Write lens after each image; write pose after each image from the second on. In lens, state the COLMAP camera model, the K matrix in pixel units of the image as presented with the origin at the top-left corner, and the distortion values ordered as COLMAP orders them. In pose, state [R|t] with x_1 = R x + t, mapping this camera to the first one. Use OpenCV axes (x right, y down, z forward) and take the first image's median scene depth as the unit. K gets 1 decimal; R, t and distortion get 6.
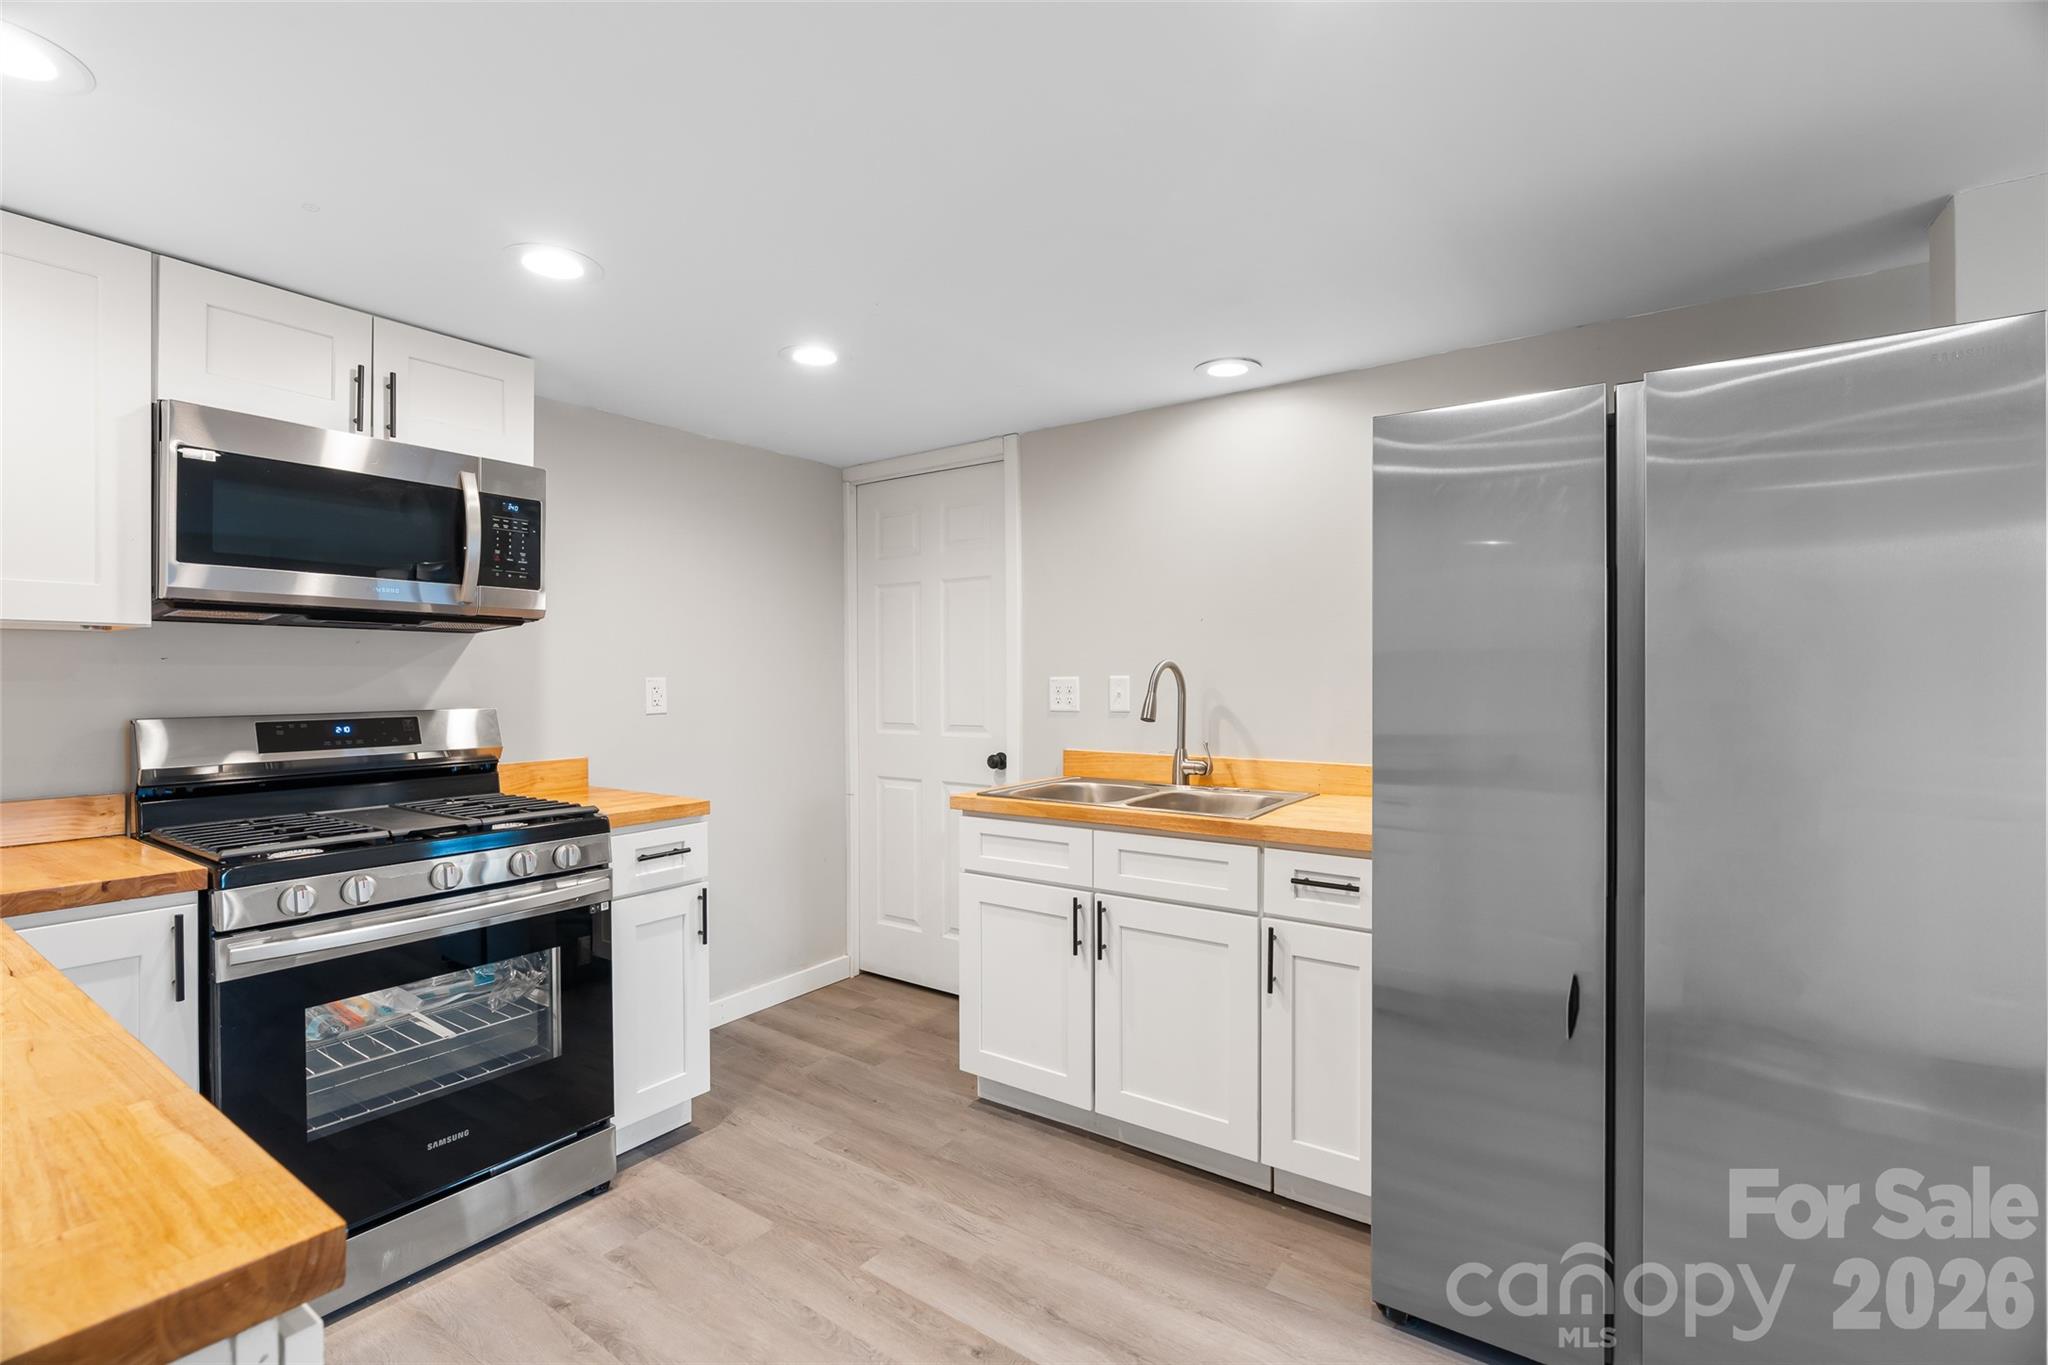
lens RADIAL K [[918.0, 0, 1016.1], [0, 918.0, 674.9], [0, 0, 1]] dist [-0.003600, -0.000316]
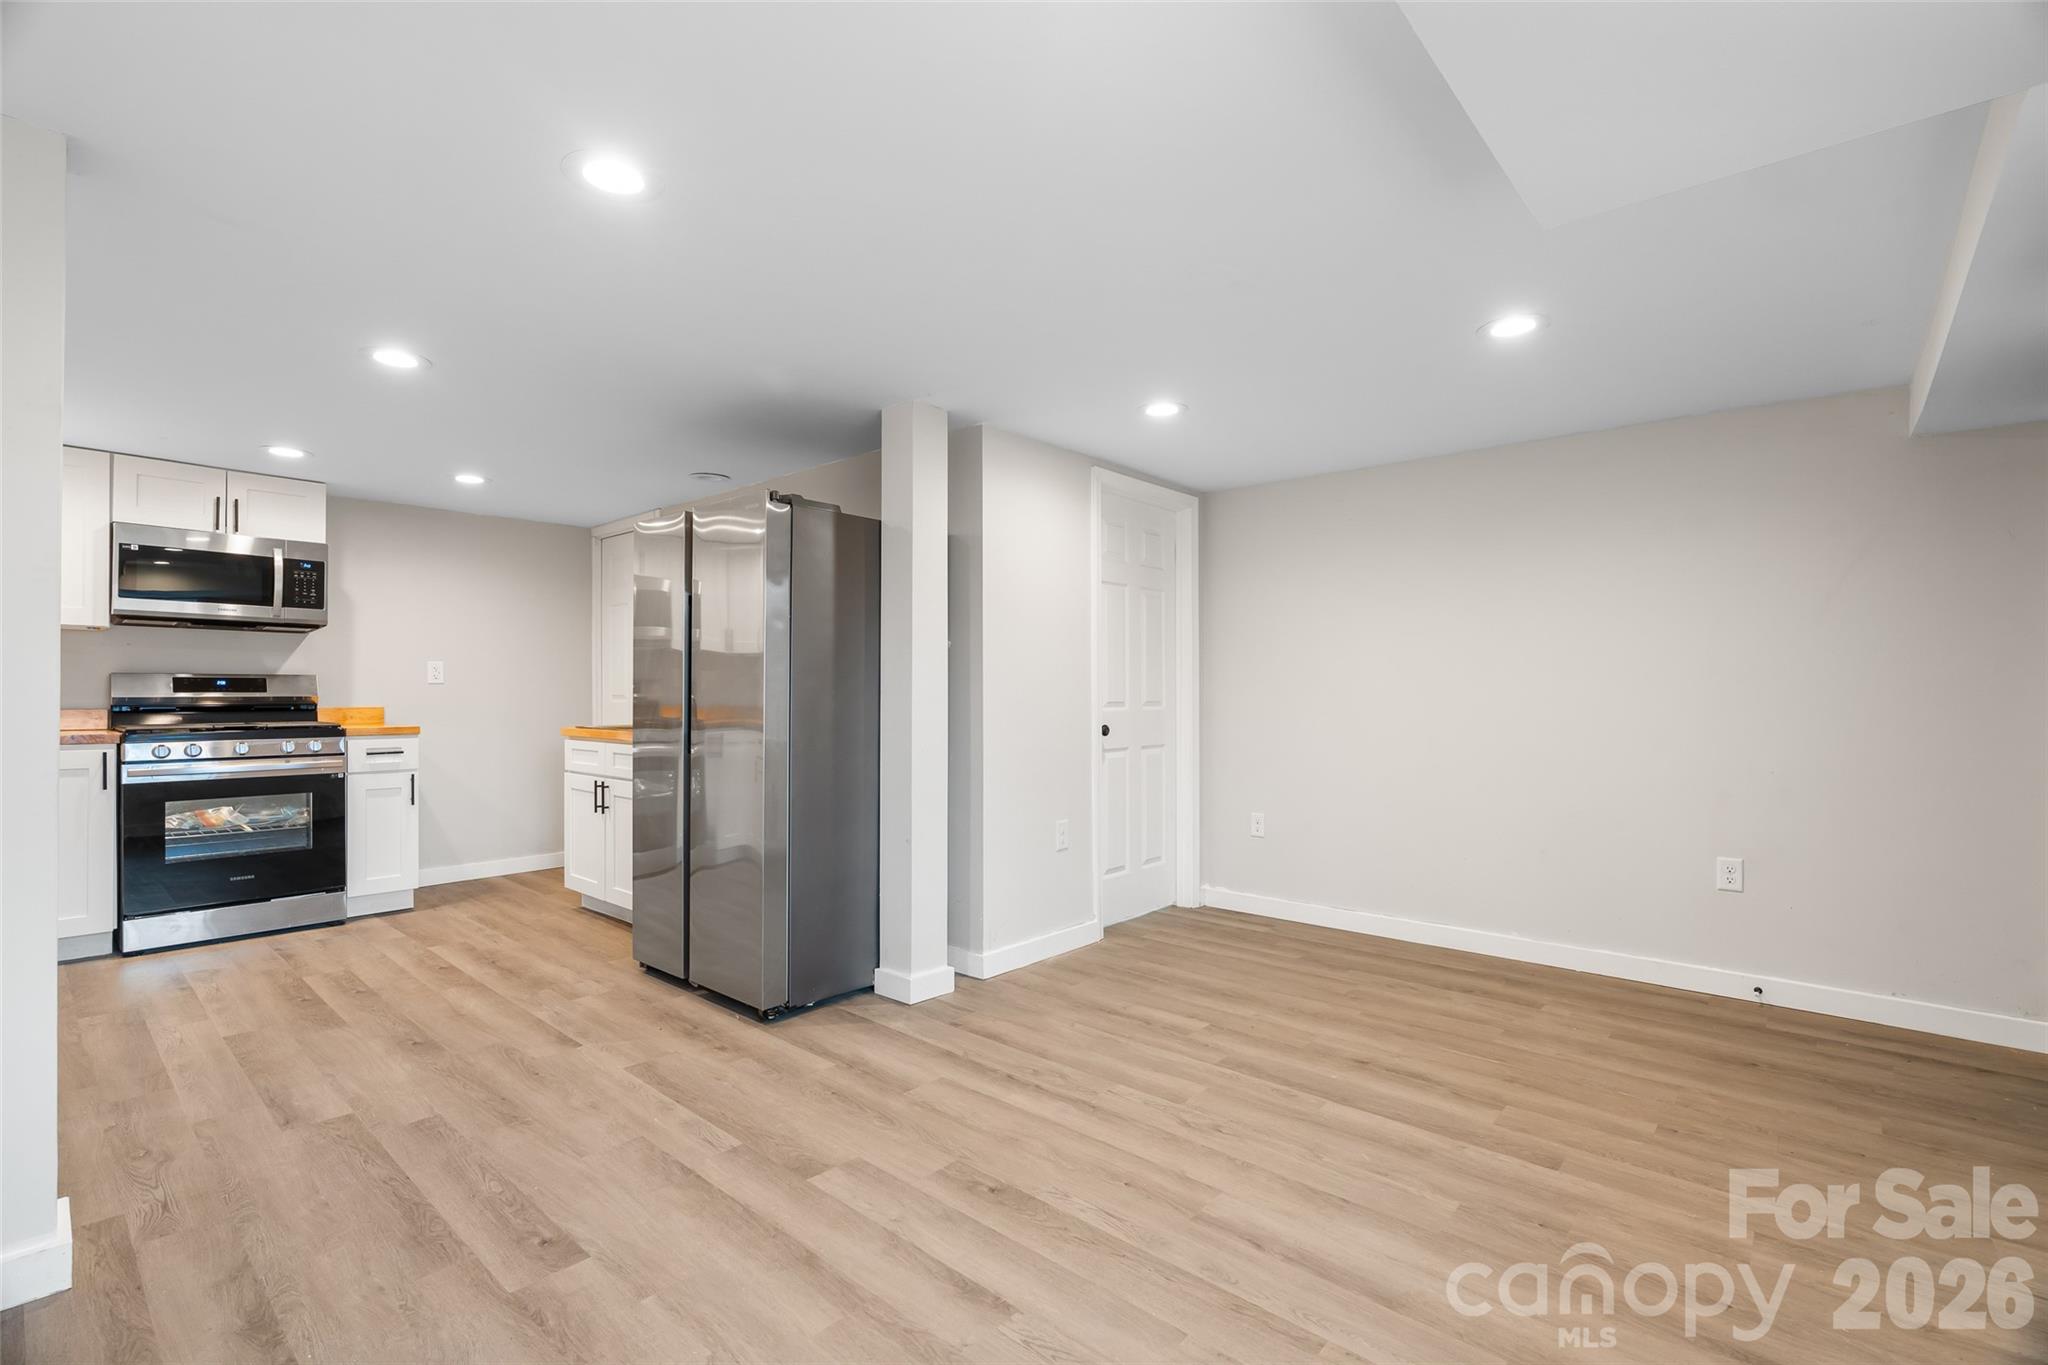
lens RADIAL K [[922.6, 0, 1021.0], [0, 922.6, 695.0], [0, 0, 1]] dist [-0.013316, 0.004649]
pose [[0.993716, 0.006209, -0.111762, 1.130973], [-0.005877, 0.999977, 0.003305, 0.068841], [0.111780, -0.002627, 0.993729, -0.711403]]
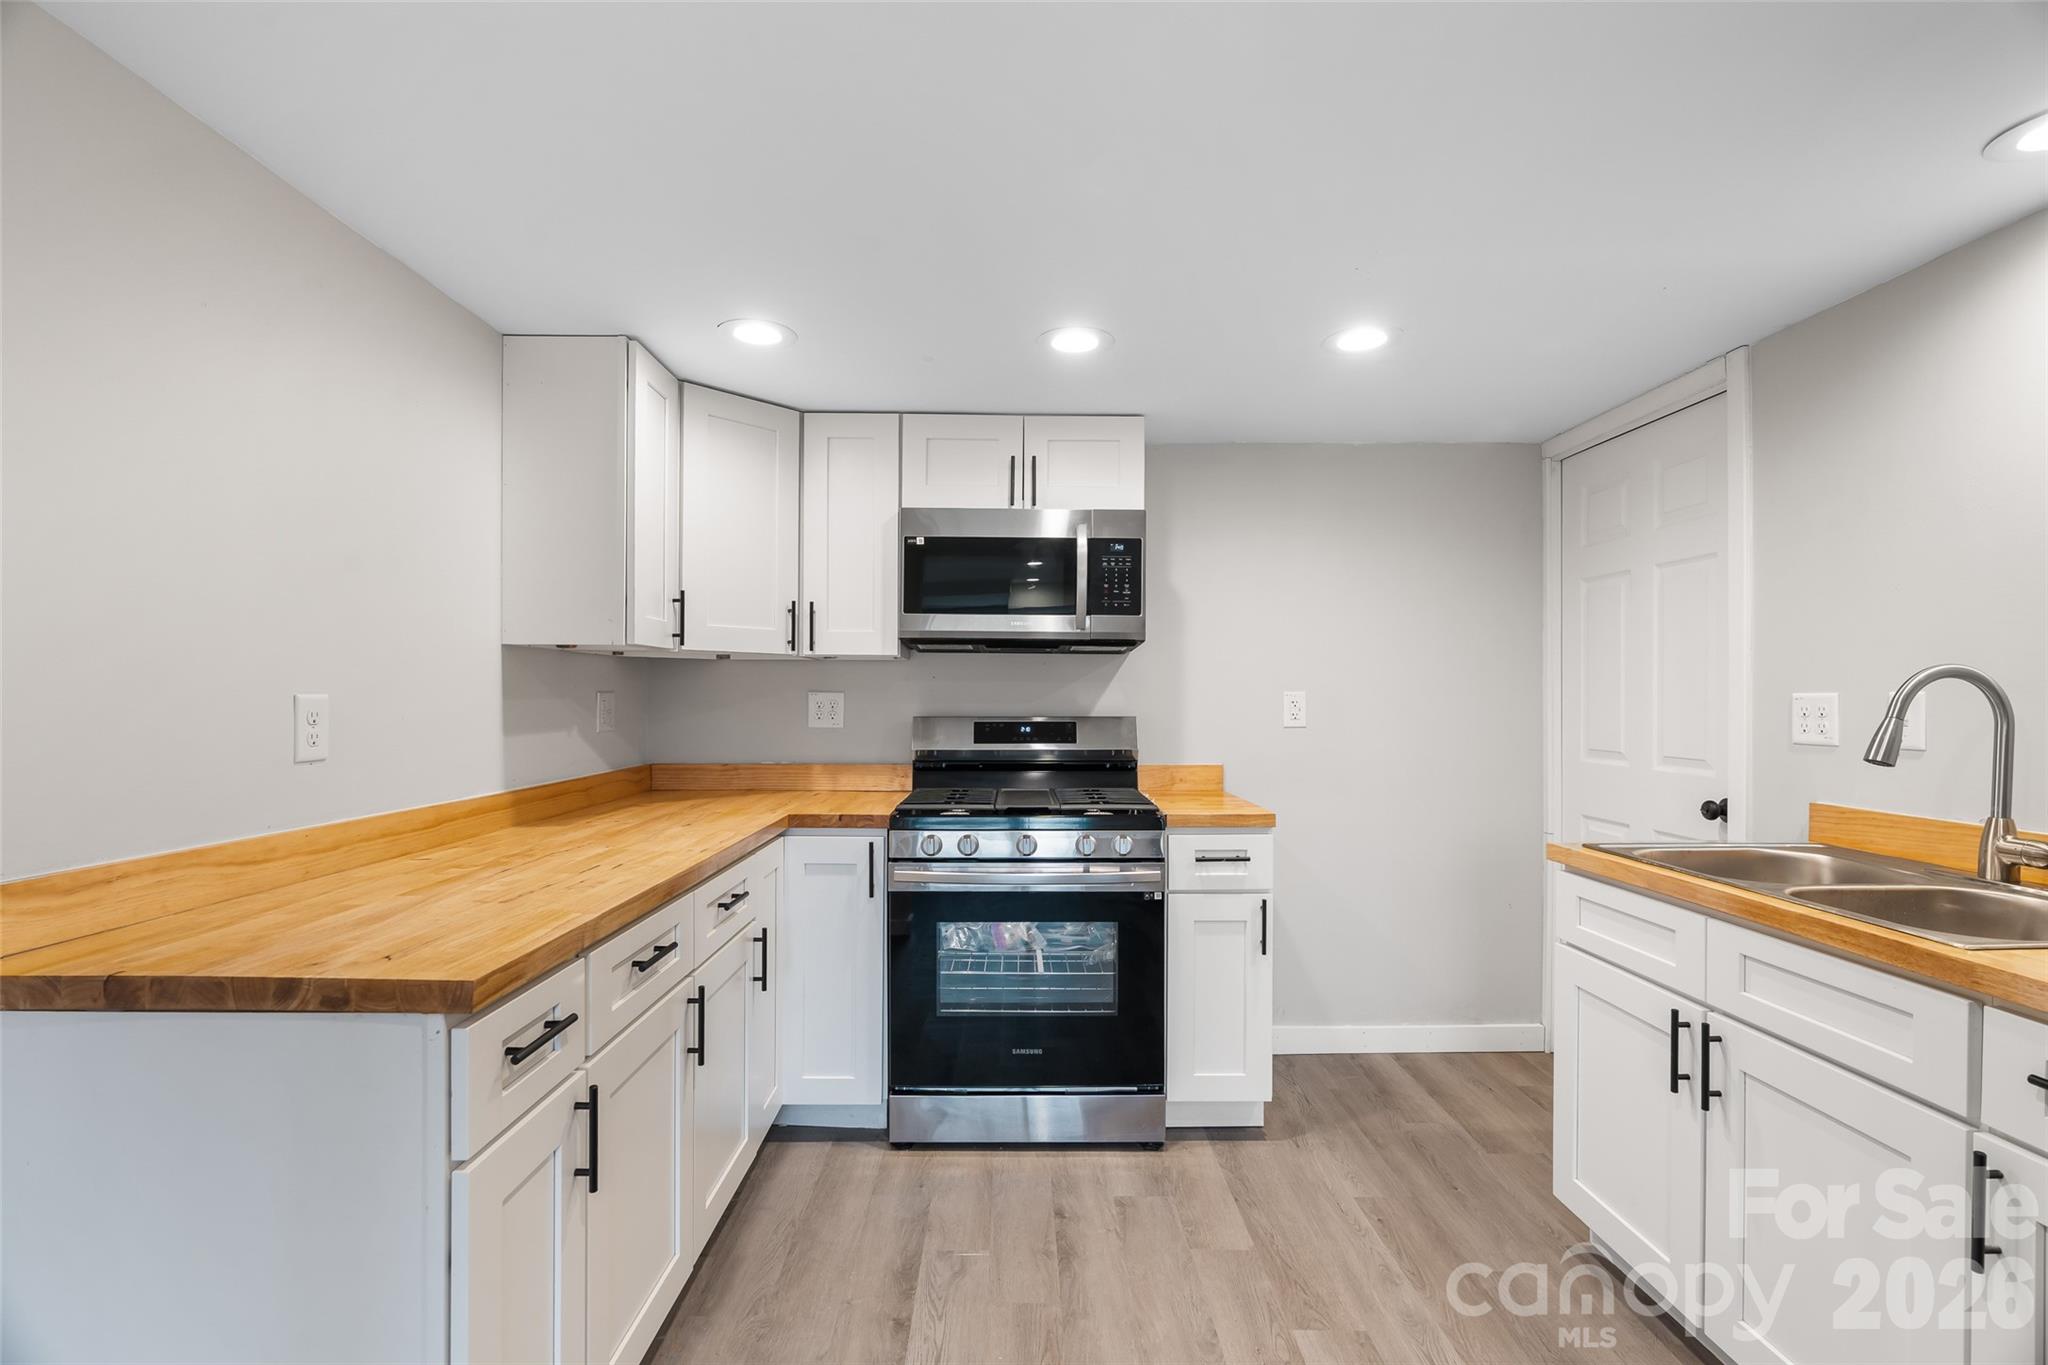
lens RADIAL K [[922.6, 0, 1021.0], [0, 922.6, 695.0], [0, 0, 1]] dist [-0.013316, 0.004649]
pose [[0.586049, 0.006036, -0.810253, 0.349036], [-0.002757, 0.999981, 0.005456, 0.002391], [0.810271, -0.000964, 0.586055, 0.202076]]
